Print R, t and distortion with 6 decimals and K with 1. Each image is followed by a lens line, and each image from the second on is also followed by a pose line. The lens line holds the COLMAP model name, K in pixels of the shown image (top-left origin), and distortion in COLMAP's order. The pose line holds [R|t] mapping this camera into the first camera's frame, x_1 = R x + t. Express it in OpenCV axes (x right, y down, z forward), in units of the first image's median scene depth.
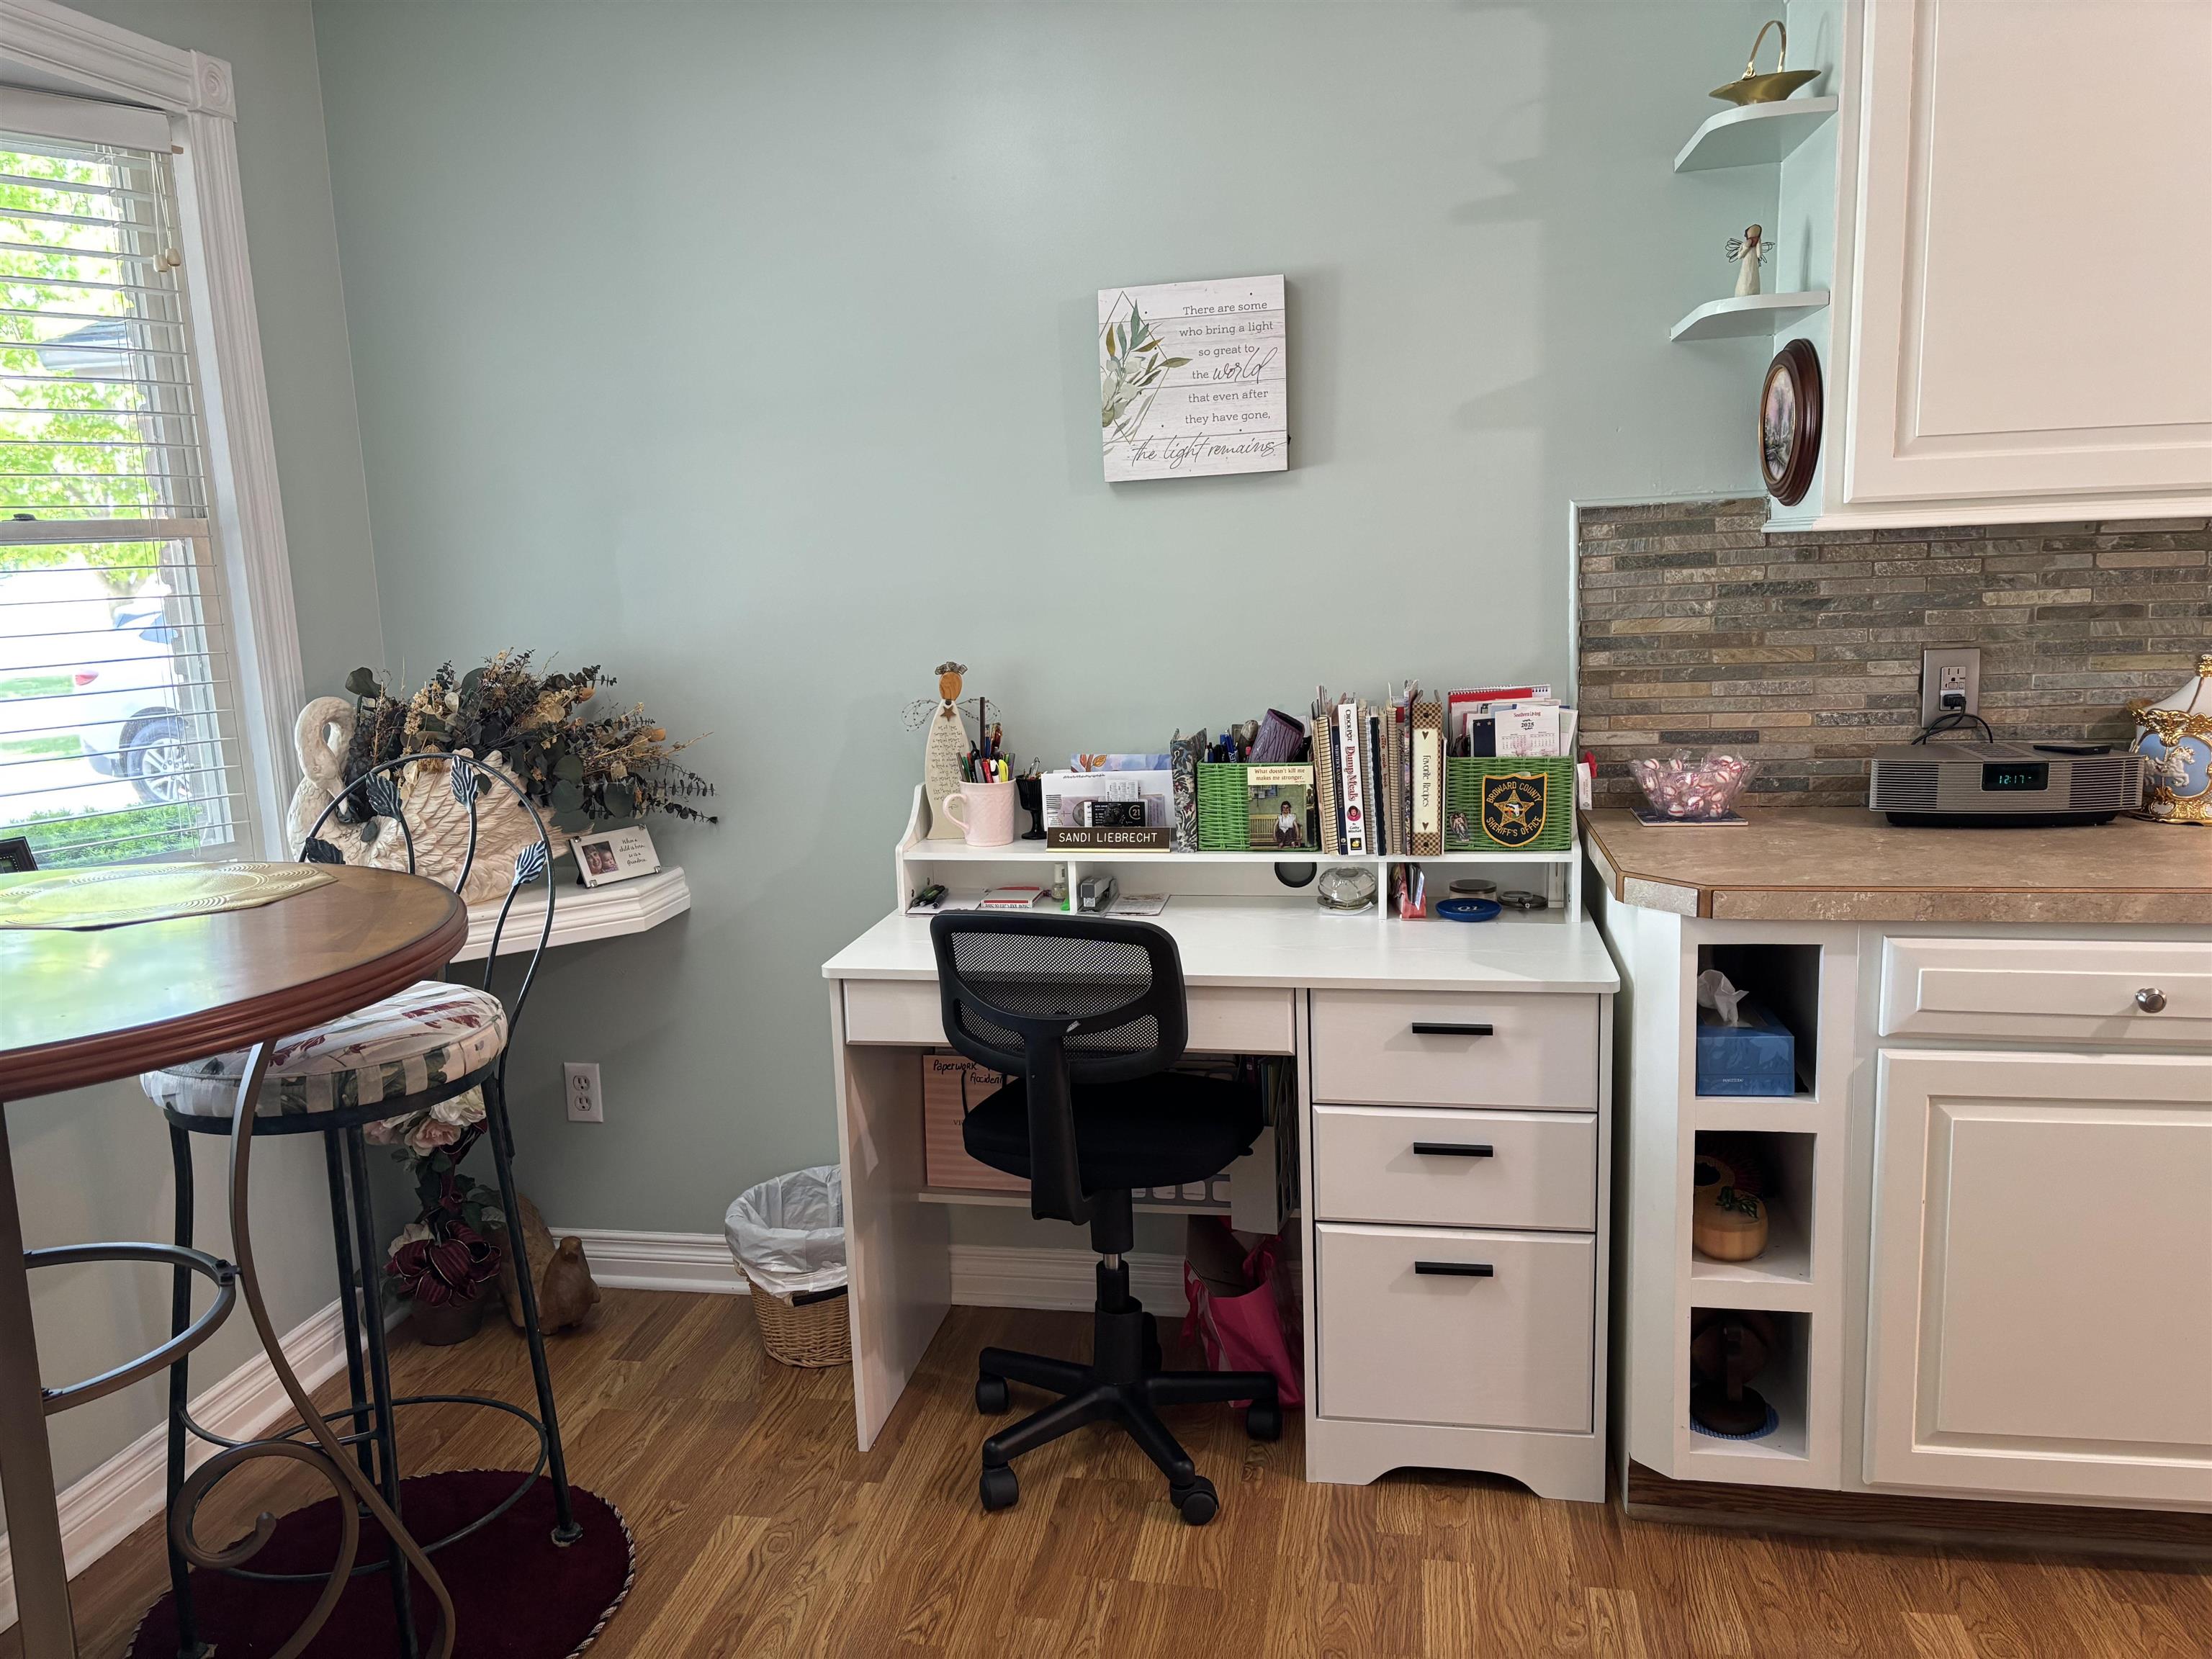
lens RADIAL K [[1672.4, 0, 1097.4], [0, 1672.4, 822.8], [0, 0, 1]] dist [0.050150, -0.054500]
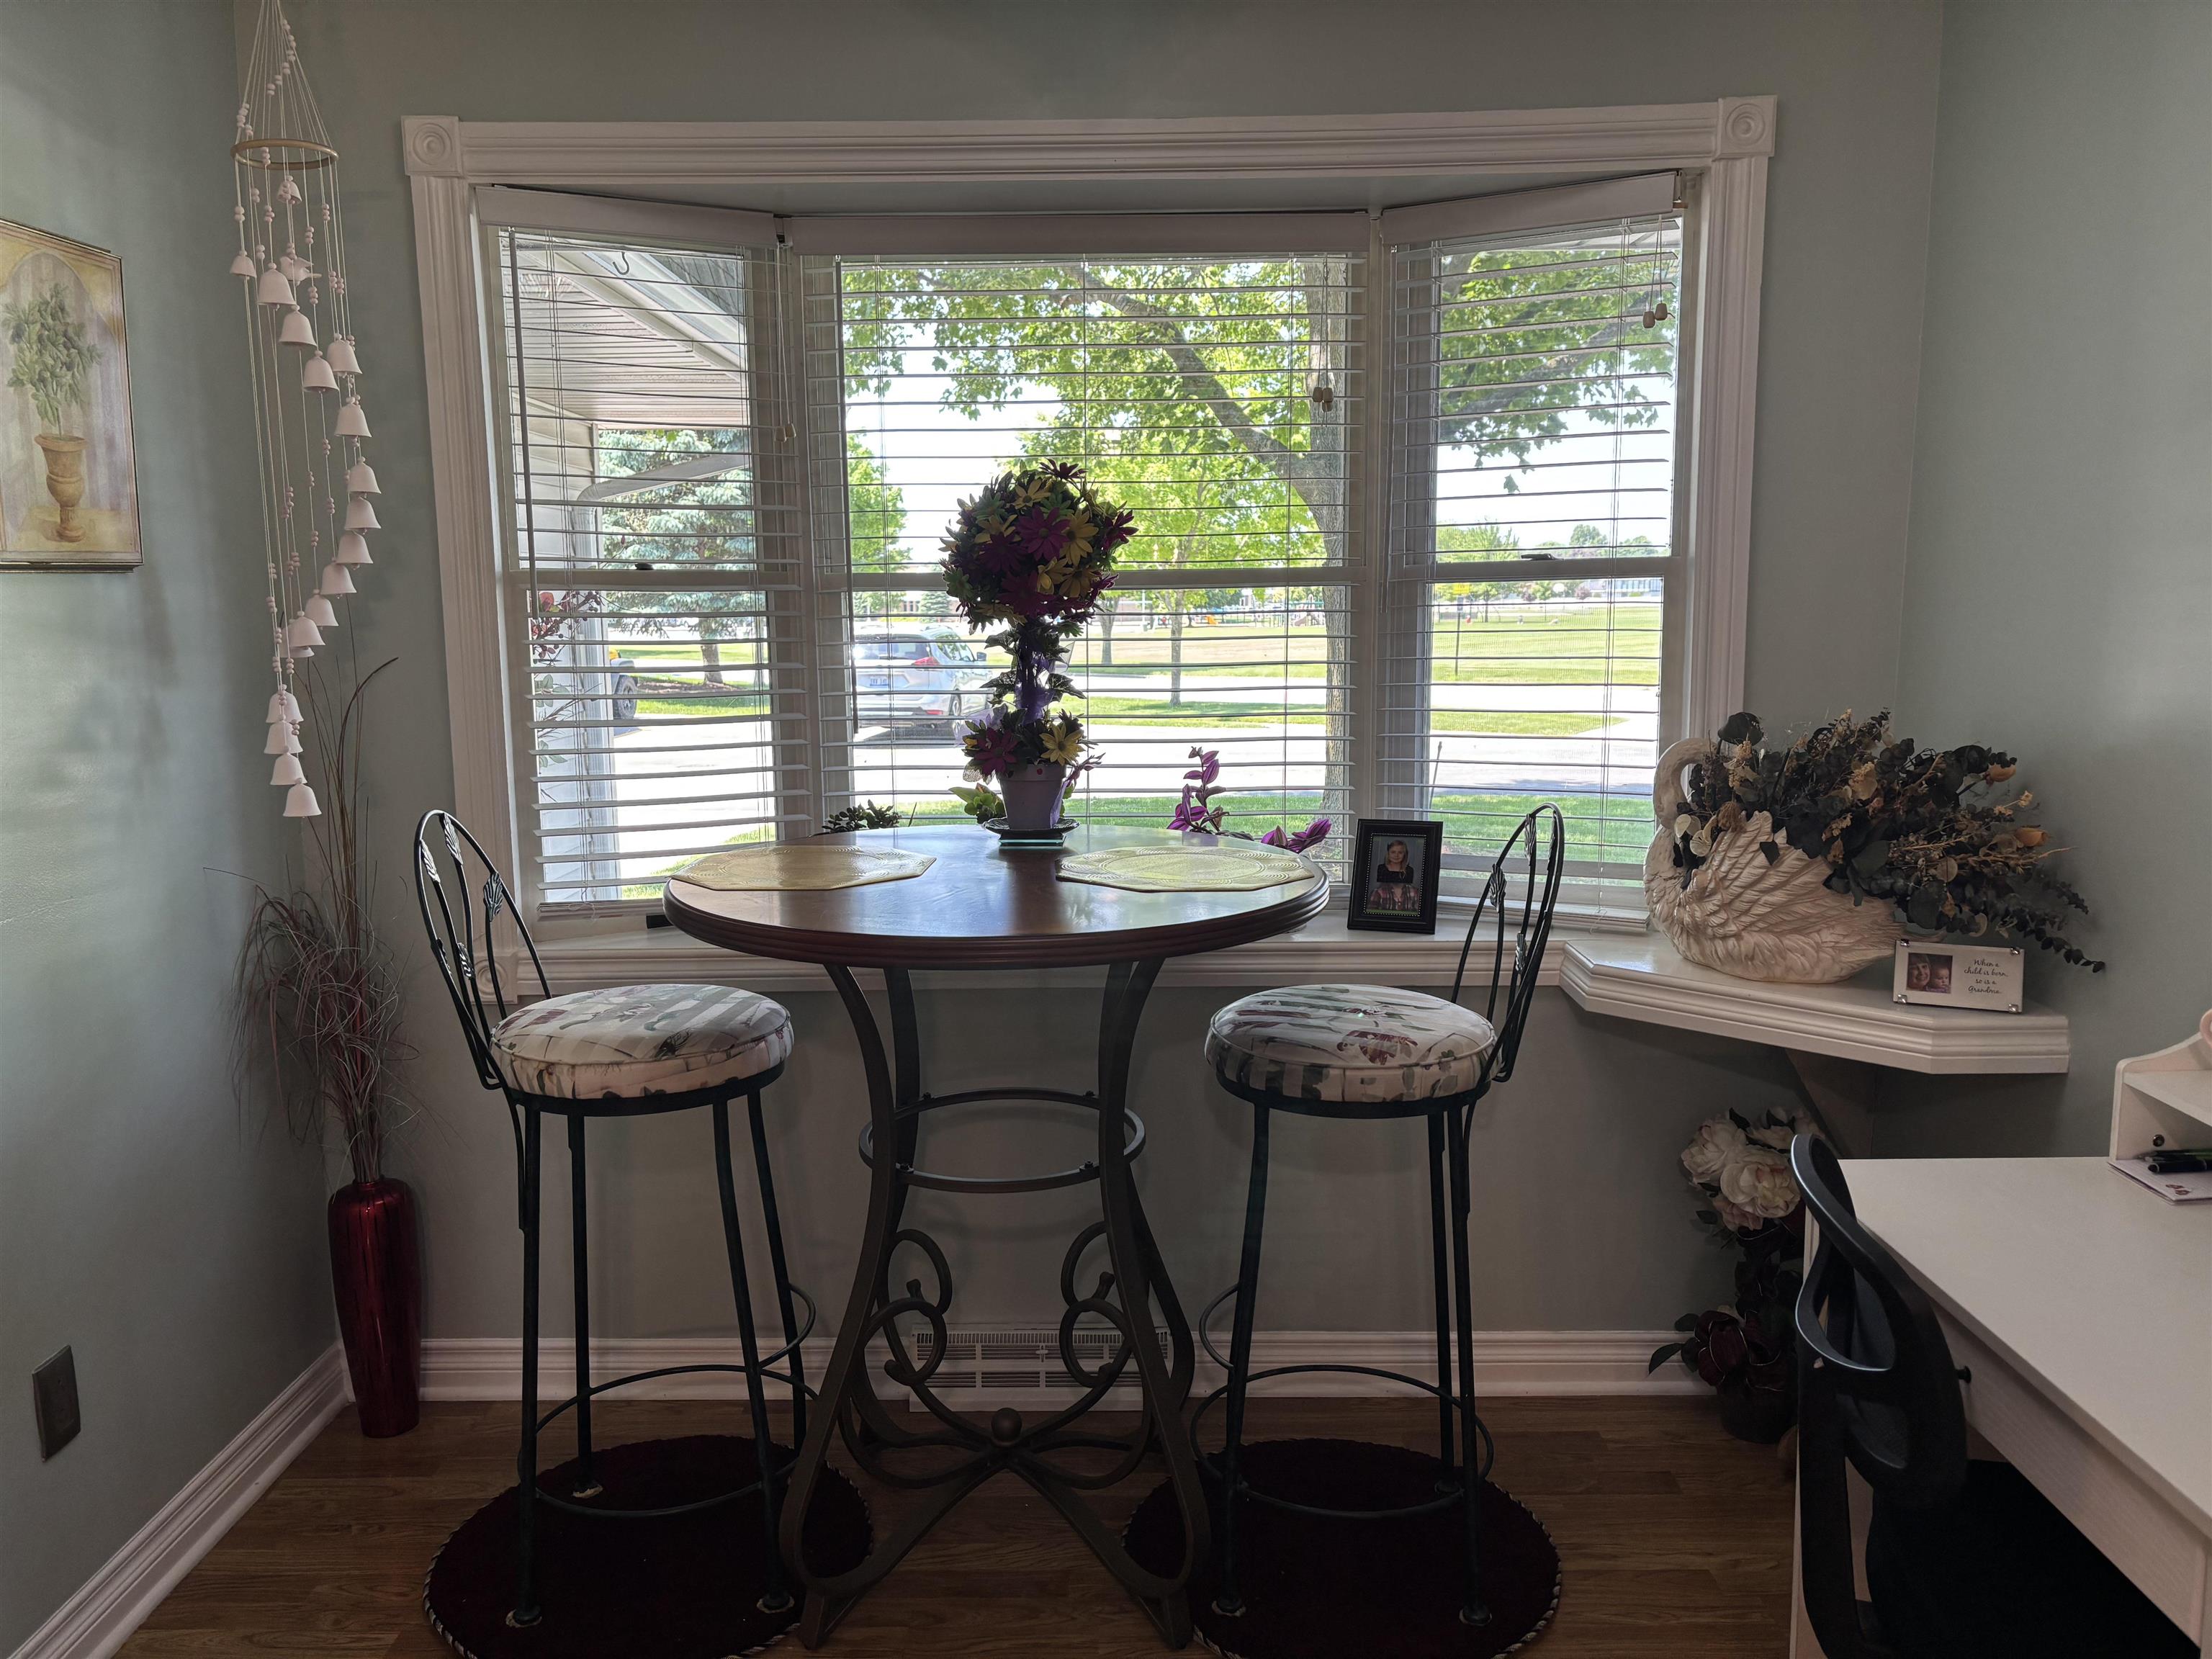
lens RADIAL K [[1672.4, 0, 1112.4], [0, 1672.4, 820.7], [0, 0, 1]] dist [0.050150, -0.054500]
pose [[0.174274, 0.165336, -0.970718, 0.469248], [-0.157160, 0.977837, 0.138333, -0.115008], [0.972075, 0.128450, 0.196396, 0.504124]]
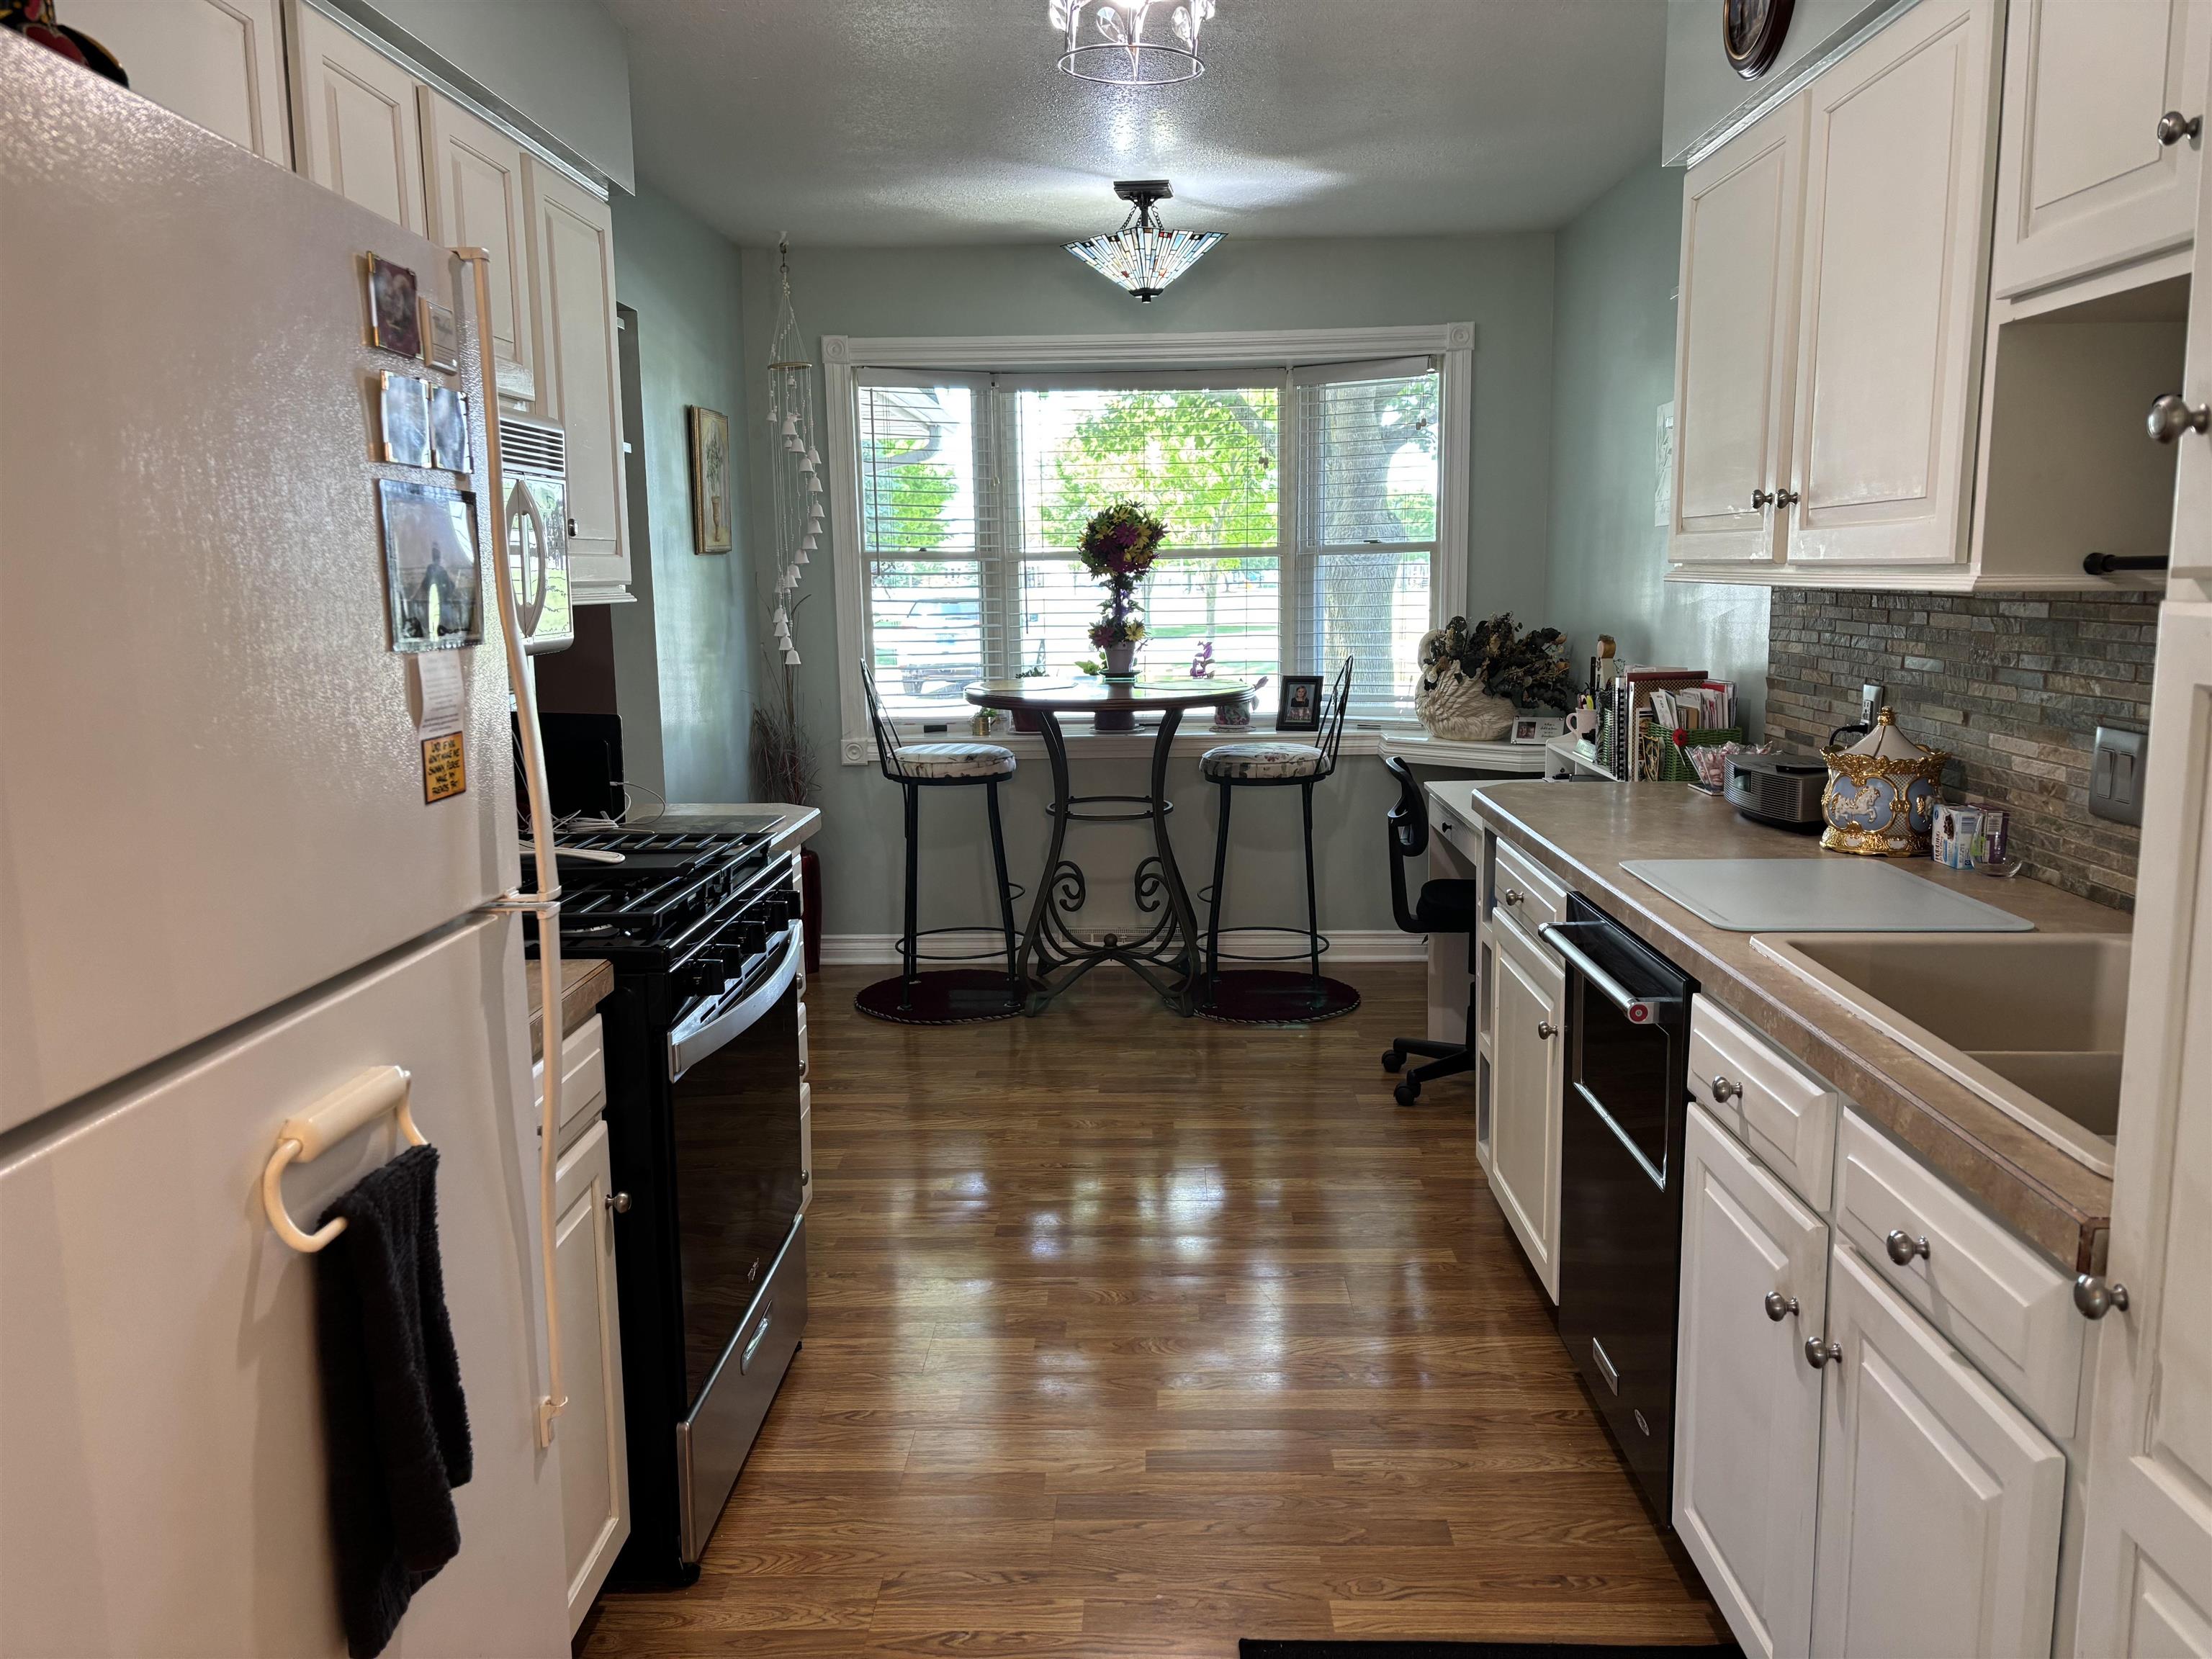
lens RADIAL K [[1672.4, 0, 1100.1], [0, 1672.4, 839.9], [0, 0, 1]] dist [0.050150, -0.054500]
pose [[0.149409, 0.194709, -0.969415, 1.595416], [-0.151841, 0.973309, 0.172089, -0.119546], [0.977047, 0.121485, 0.174986, 0.281483]]
